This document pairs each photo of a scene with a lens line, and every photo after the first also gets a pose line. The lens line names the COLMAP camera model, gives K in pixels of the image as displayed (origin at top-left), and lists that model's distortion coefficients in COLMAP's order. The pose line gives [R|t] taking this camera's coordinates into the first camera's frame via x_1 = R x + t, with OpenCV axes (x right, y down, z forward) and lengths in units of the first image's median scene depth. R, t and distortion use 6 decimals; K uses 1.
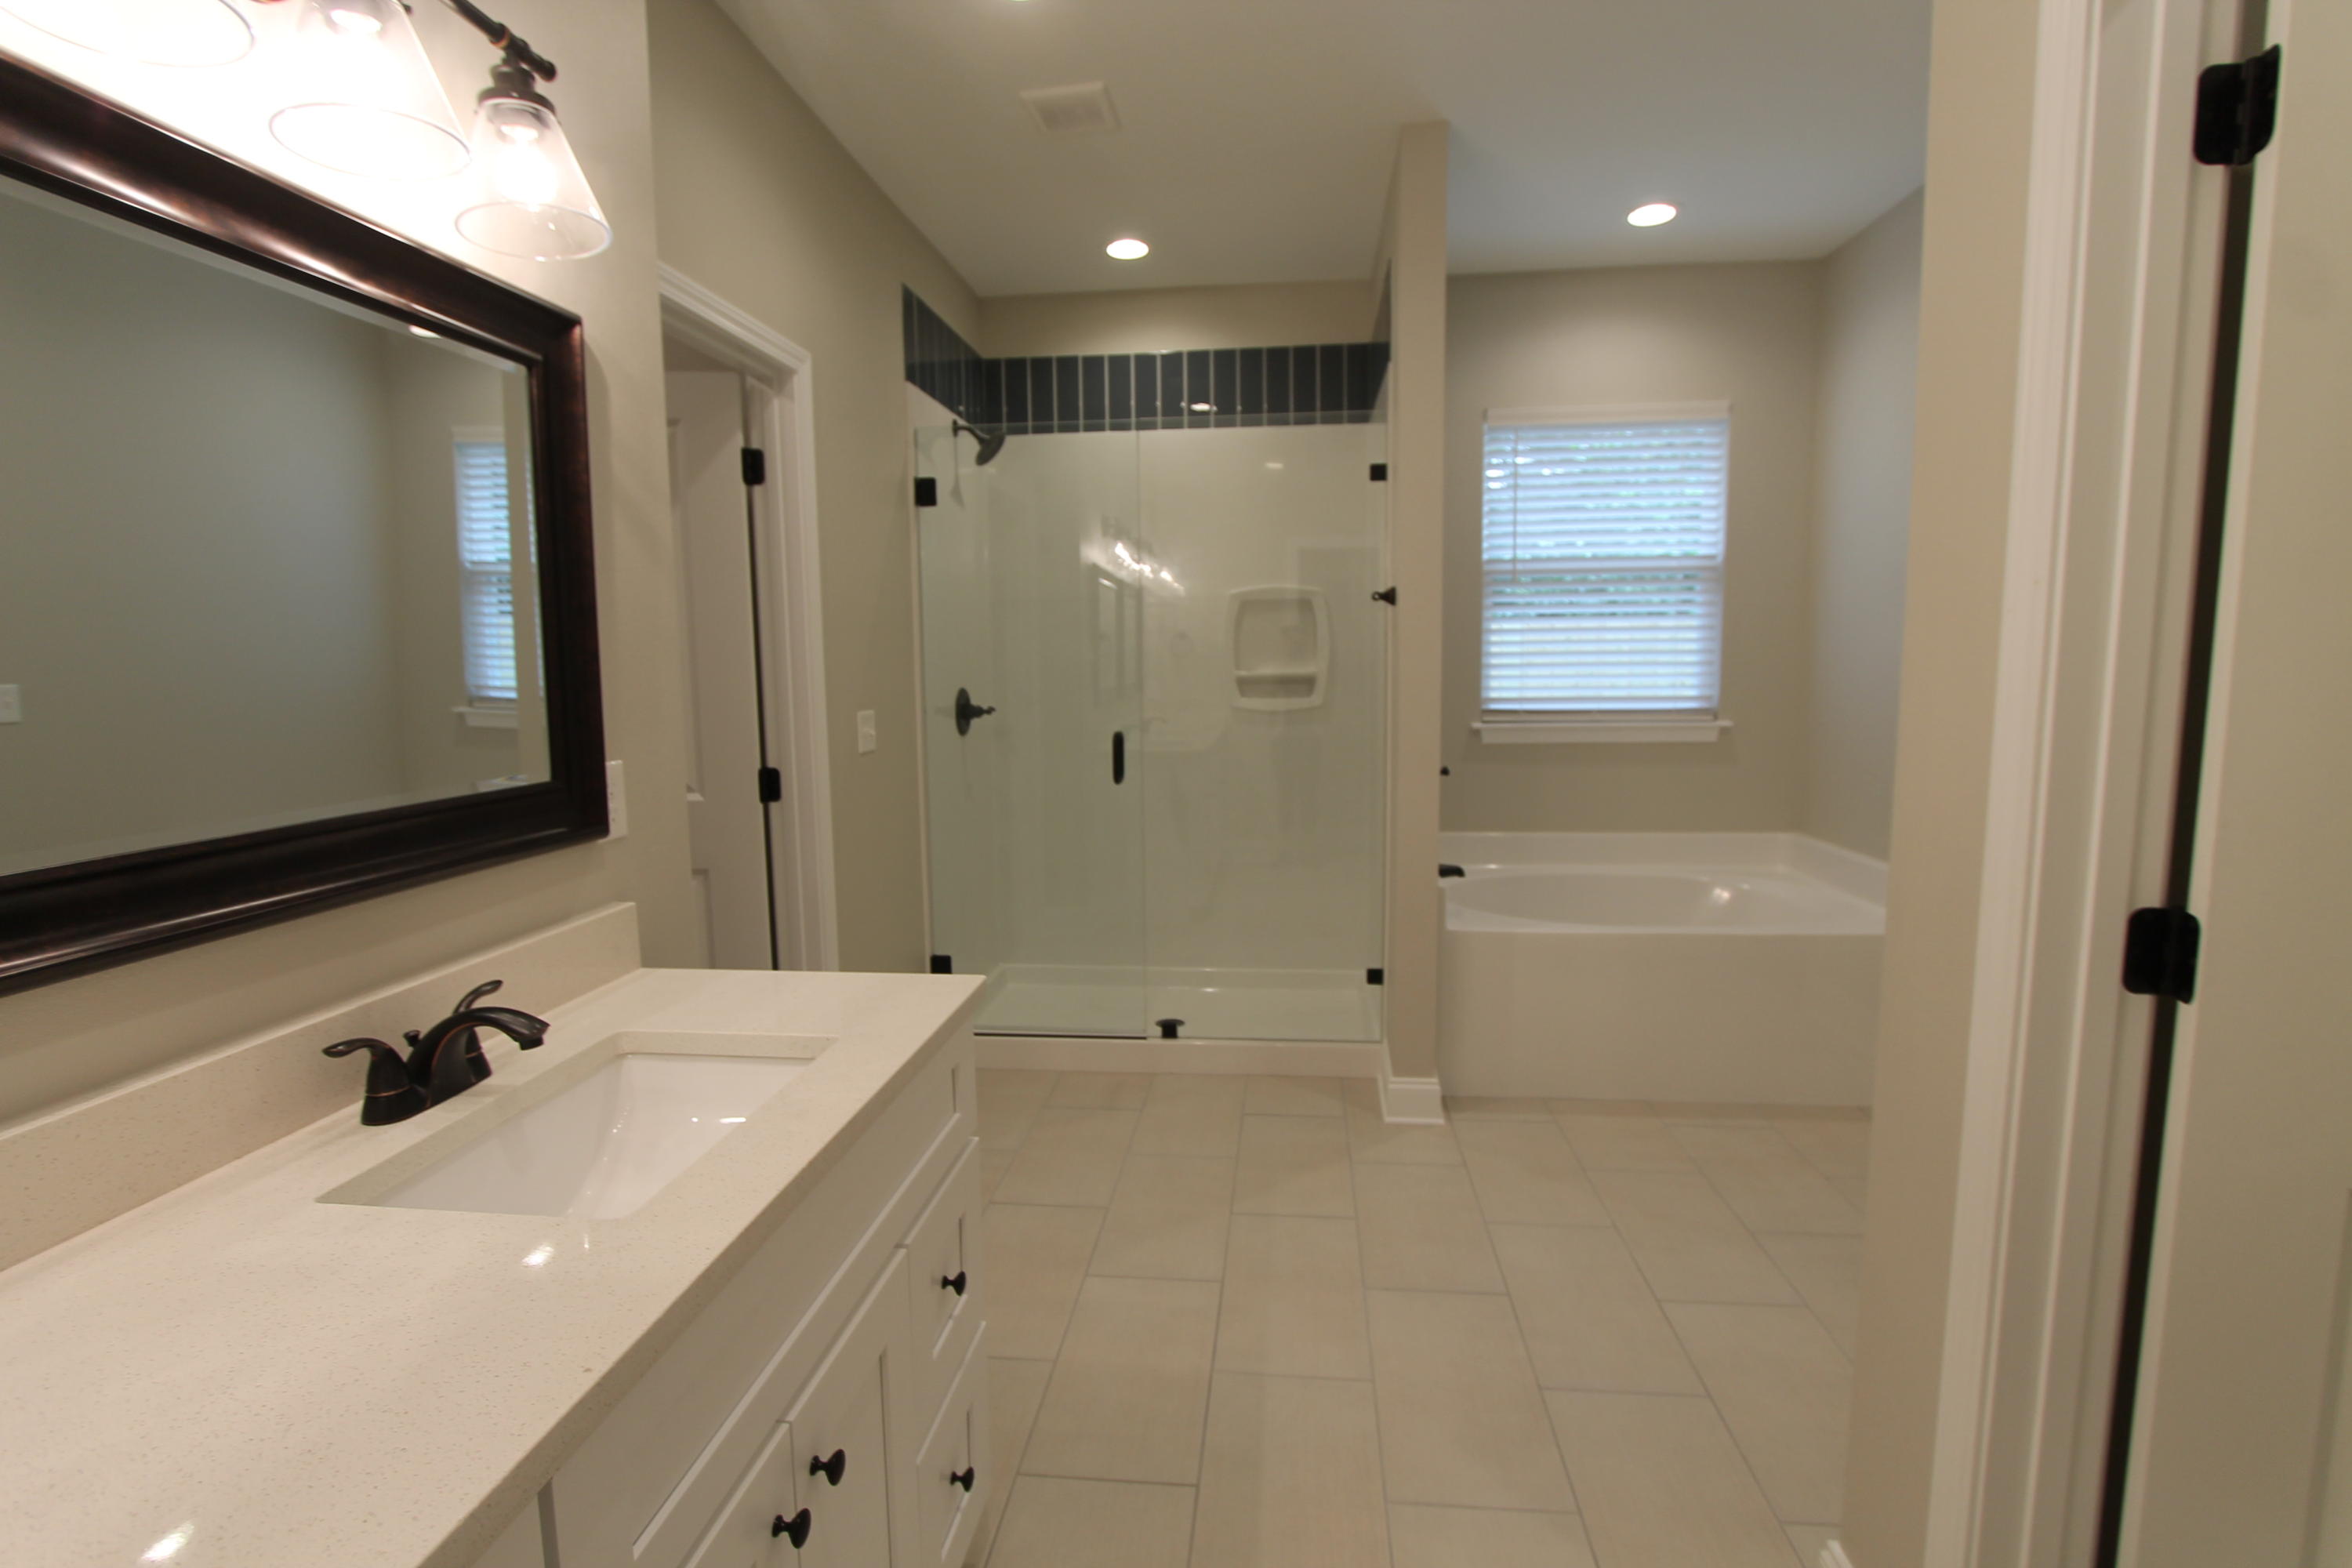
lens RADIAL K [[1101.8, 0, 1159.9], [0, 1101.8, 786.9], [0, 0, 1]] dist [-0.015517, -0.000961]
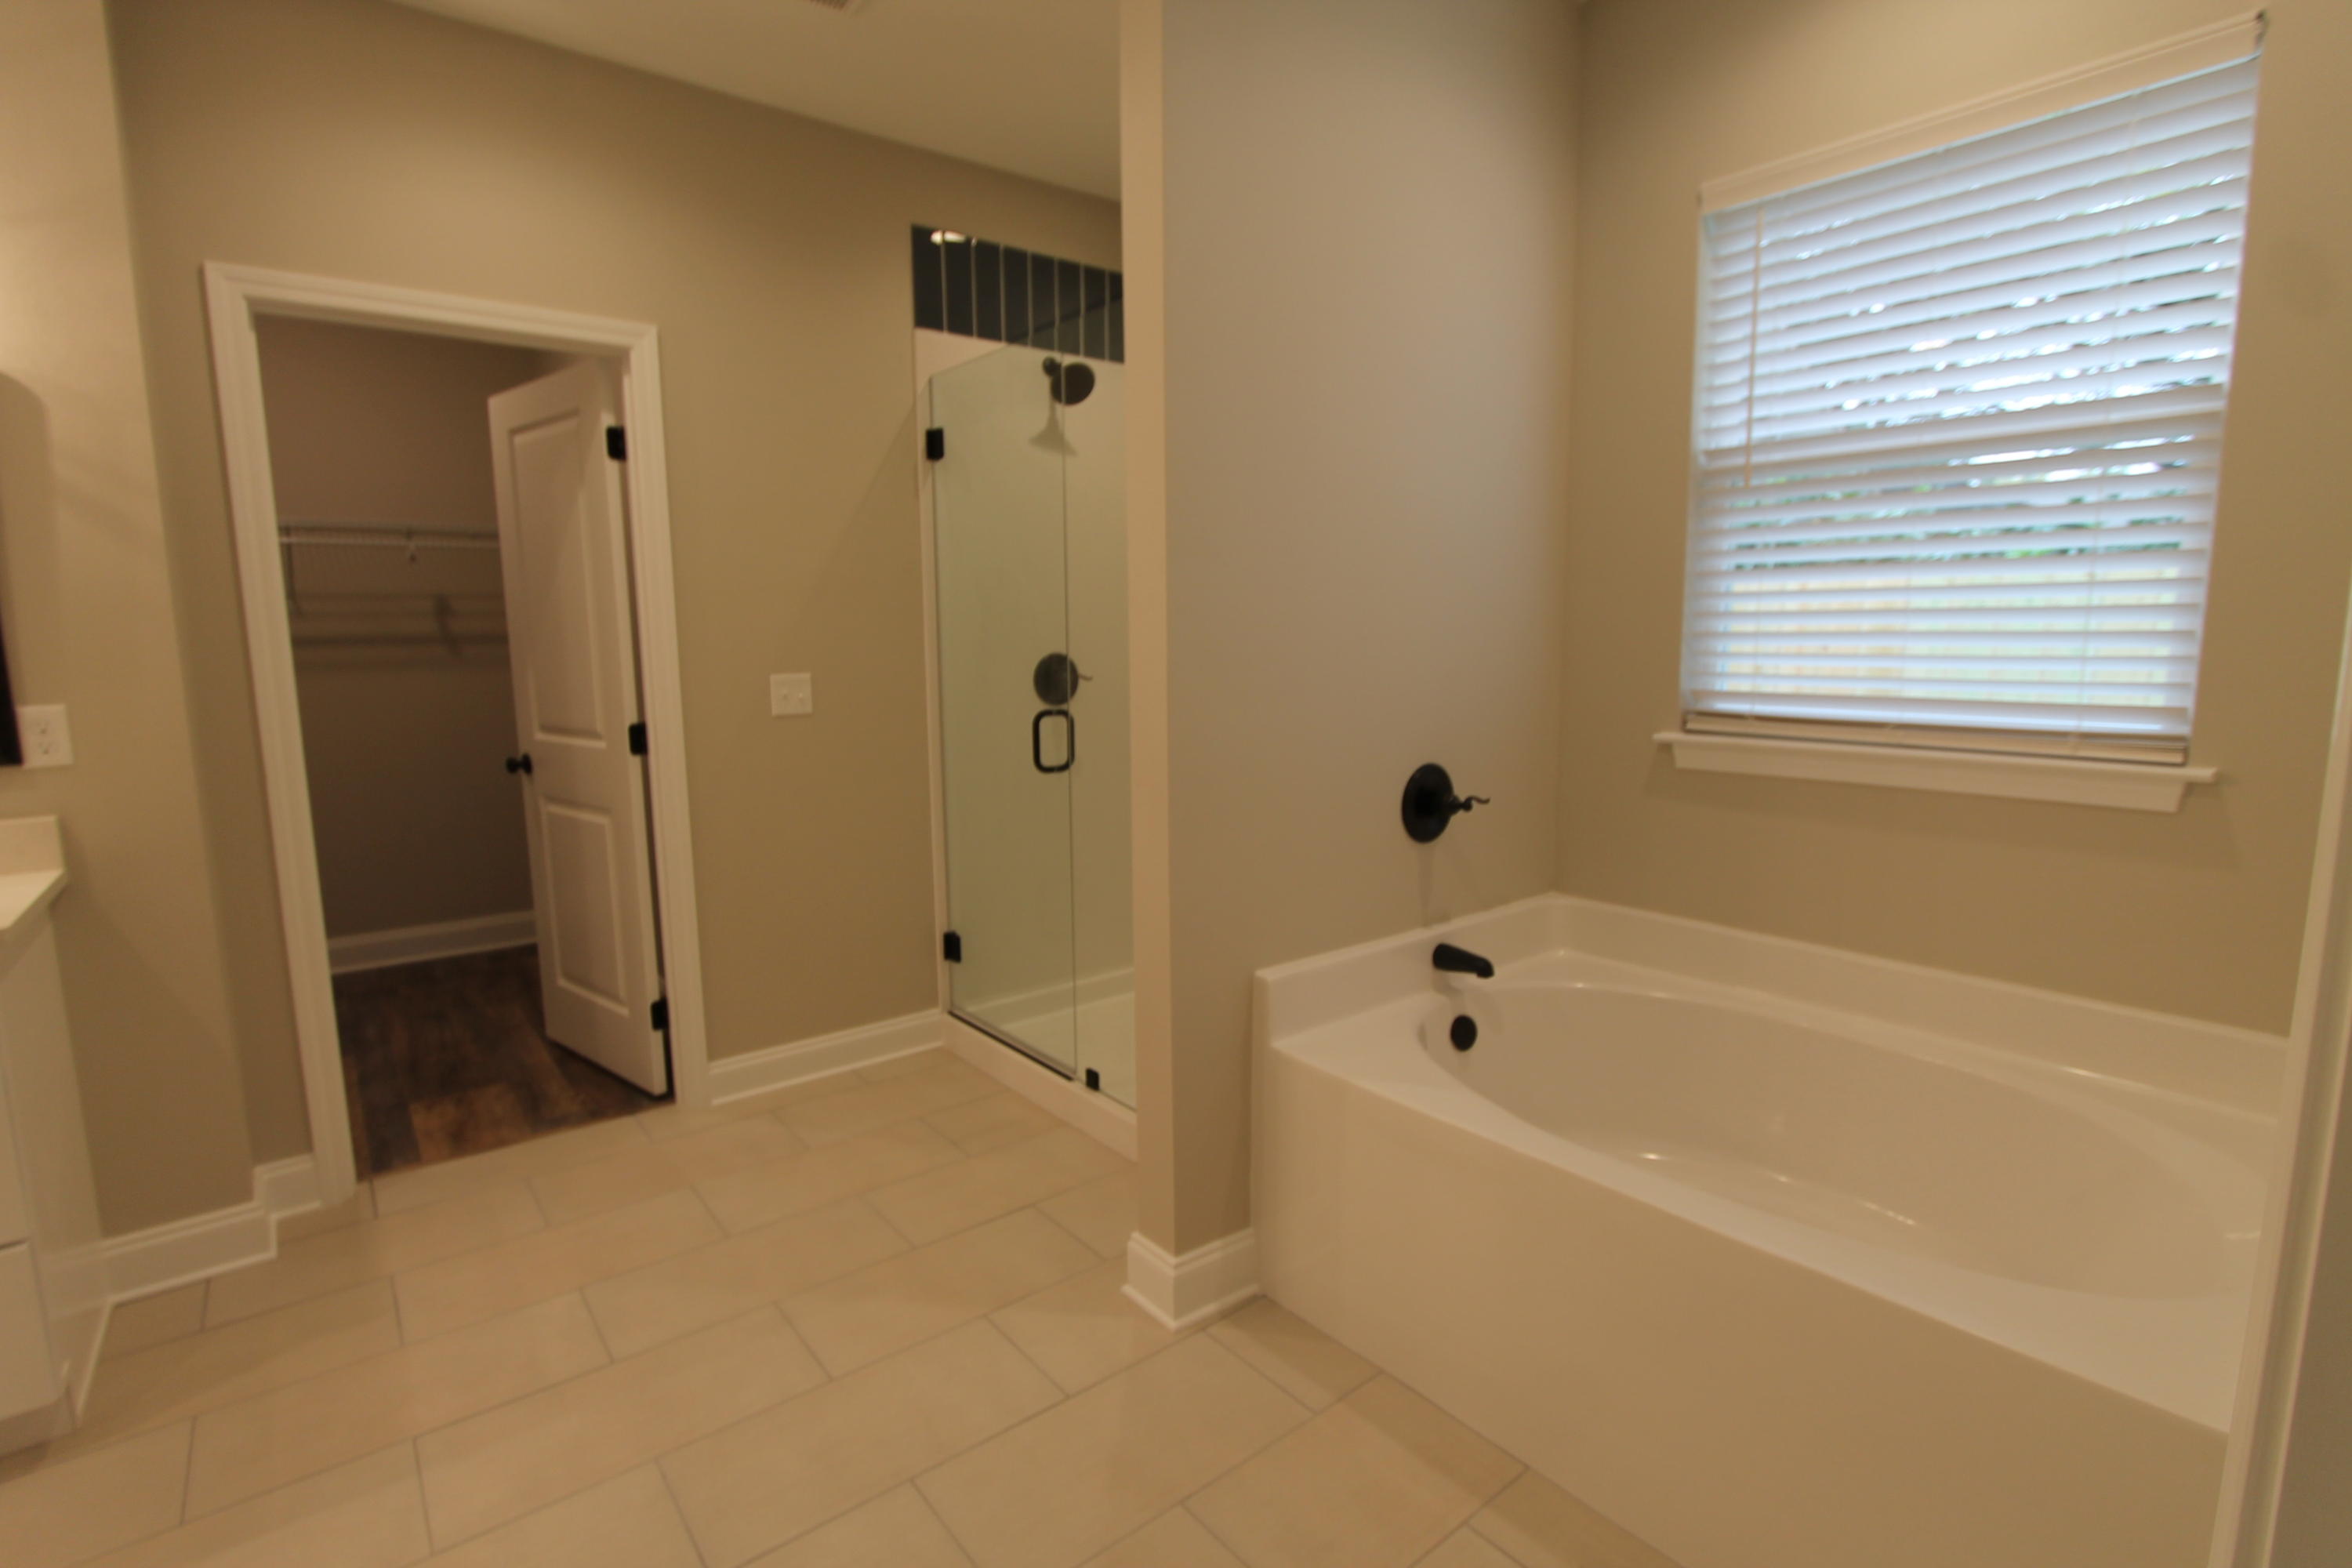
lens RADIAL K [[1101.8, 0, 1185.2], [0, 1101.8, 775.9], [0, 0, 1]] dist [-0.015517, -0.000961]
pose [[0.717082, 0.099133, -0.689903, 0.524374], [-0.080717, 0.994985, 0.059074, -0.049433], [0.692299, 0.013326, 0.721488, 0.401357]]
